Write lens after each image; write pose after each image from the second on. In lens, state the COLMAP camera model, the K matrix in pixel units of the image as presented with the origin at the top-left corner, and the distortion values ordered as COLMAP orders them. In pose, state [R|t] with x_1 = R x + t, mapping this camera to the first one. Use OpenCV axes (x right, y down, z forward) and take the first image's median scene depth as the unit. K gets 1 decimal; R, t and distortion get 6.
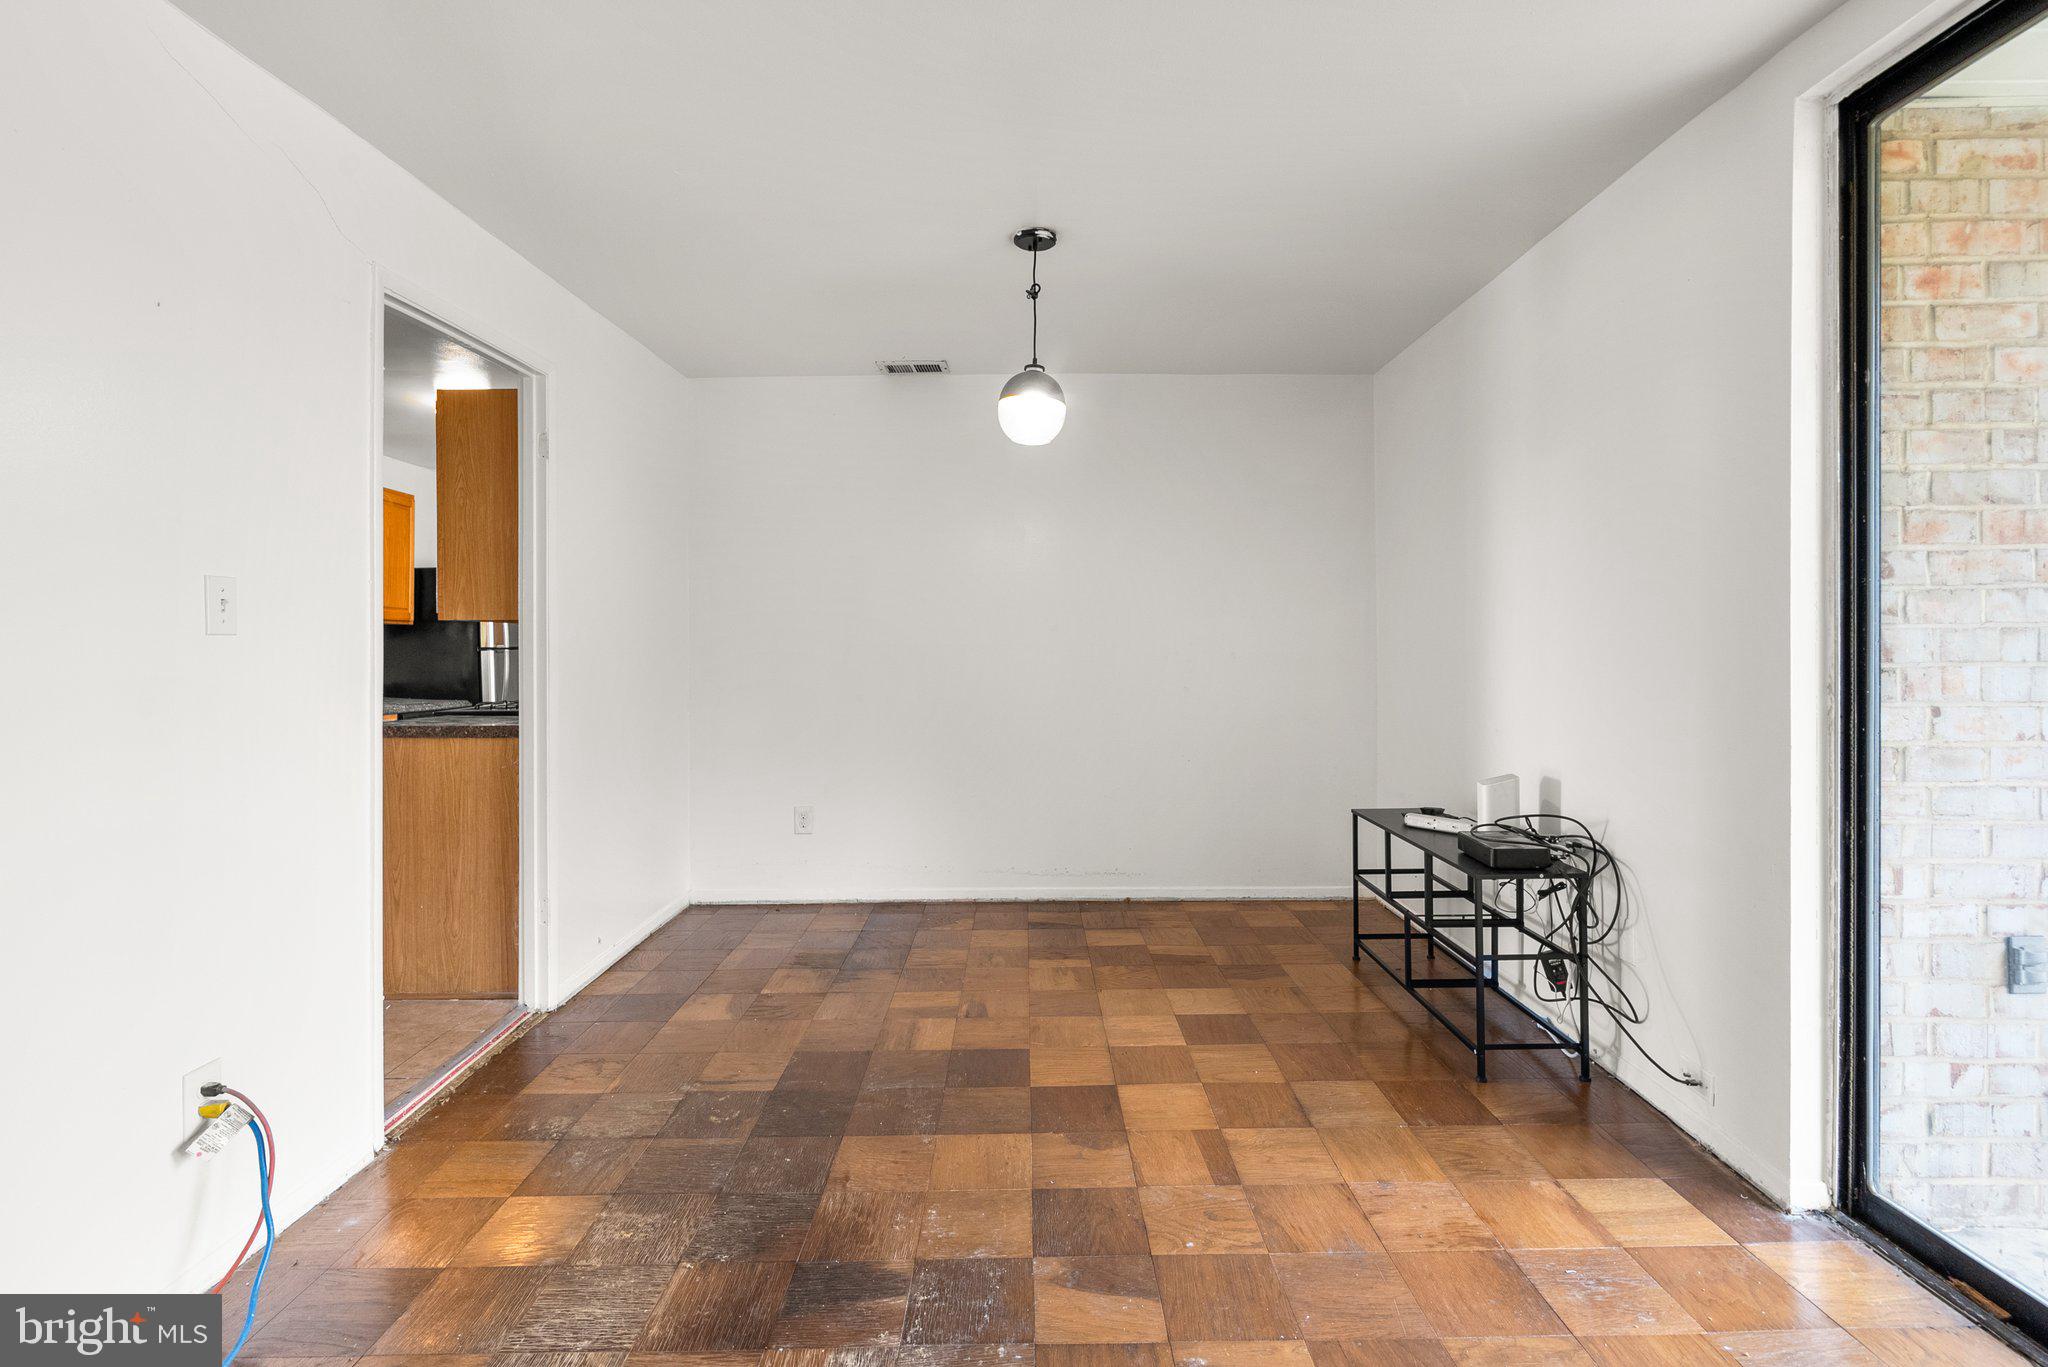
lens RADIAL K [[943.9, 0, 1028.6], [0, 943.9, 654.2], [0, 0, 1]] dist [-0.003394, -0.000461]
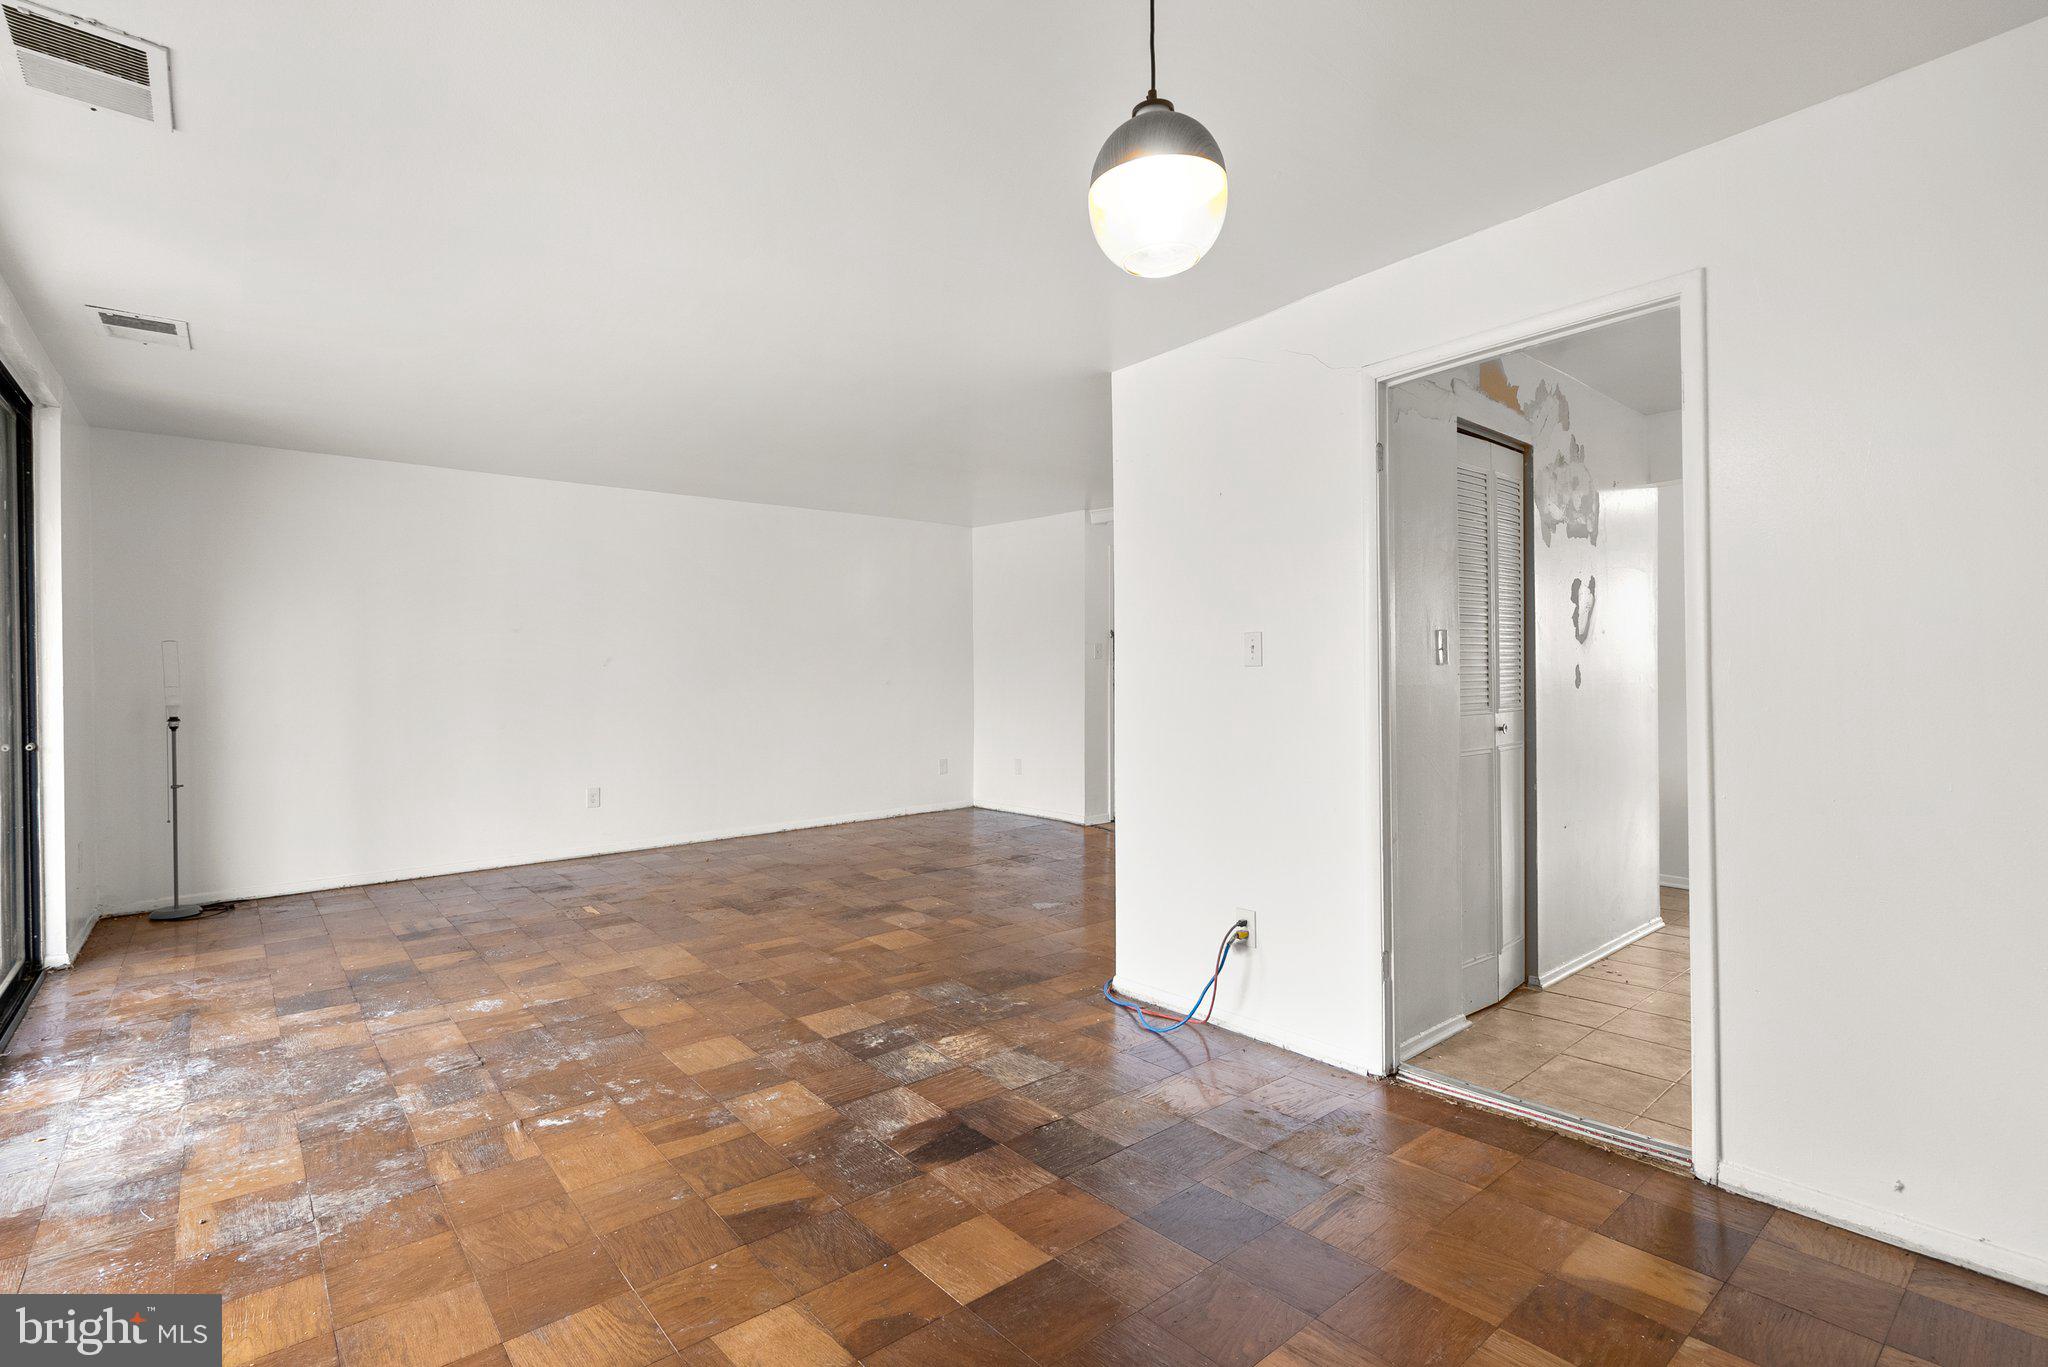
lens RADIAL K [[958.5, 0, 1034.5], [0, 958.5, 677.8], [0, 0, 1]] dist [-0.002620, 0.000029]
pose [[-0.762554, 0.014415, -0.646764, 0.389004], [0.009039, 0.999892, 0.011628, -0.017738], [0.646861, 0.003021, -0.762602, 1.376969]]
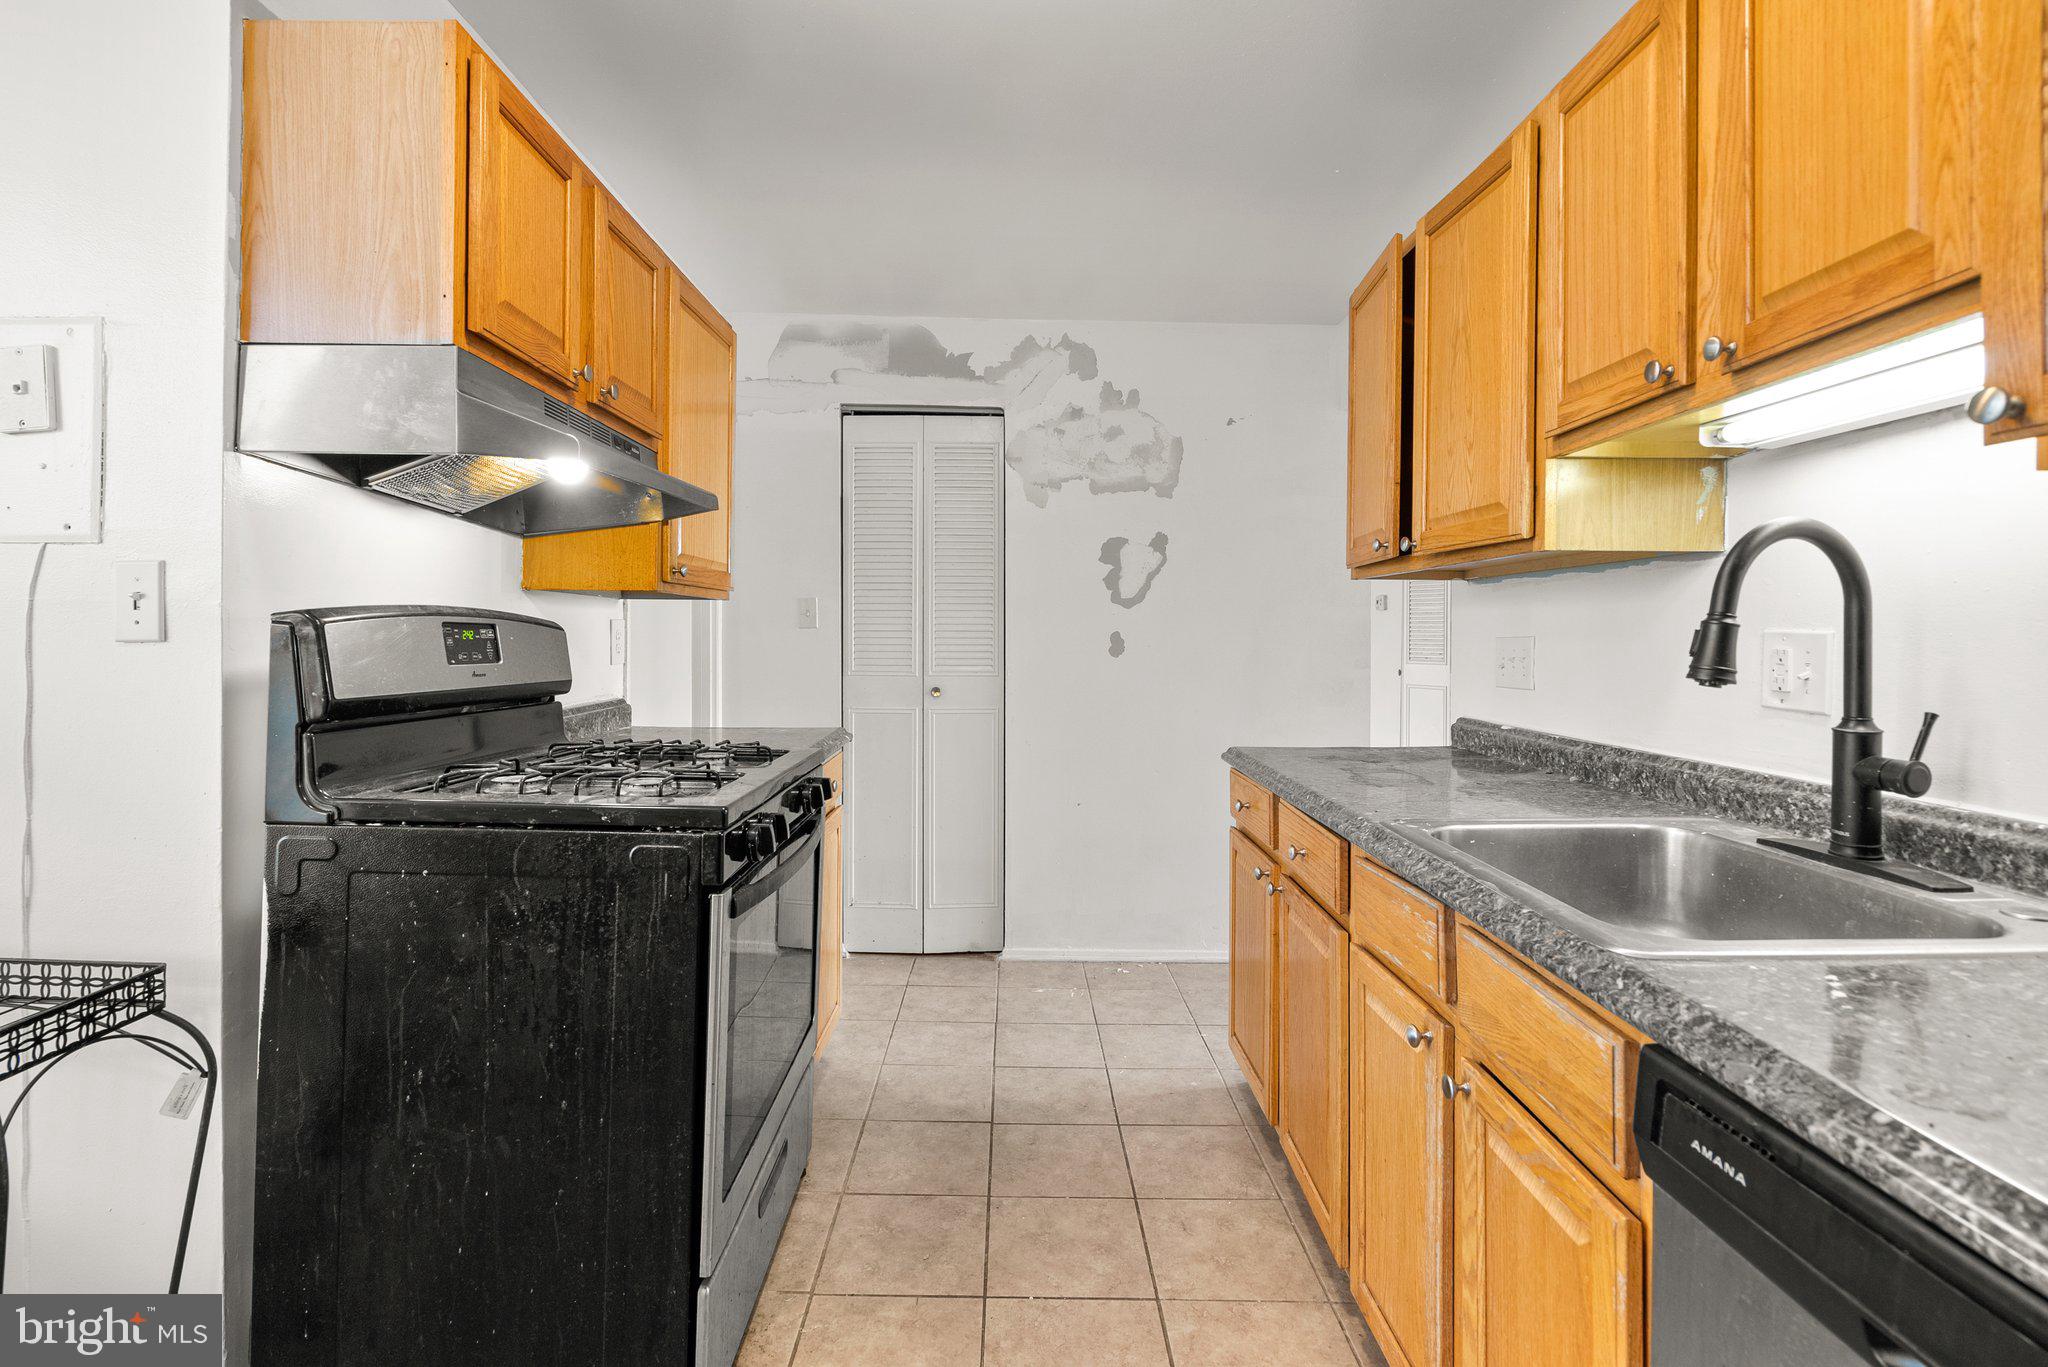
lens RADIAL K [[951.7, 0, 1014.9], [0, 951.7, 639.3], [0, 0, 1]] dist [-0.002537, 0.000203]
pose [[-0.999985, 0.004615, -0.003110, -0.994092], [0.004586, 0.999946, 0.009272, -0.016508], [0.003153, 0.009258, -0.999952, 2.094169]]
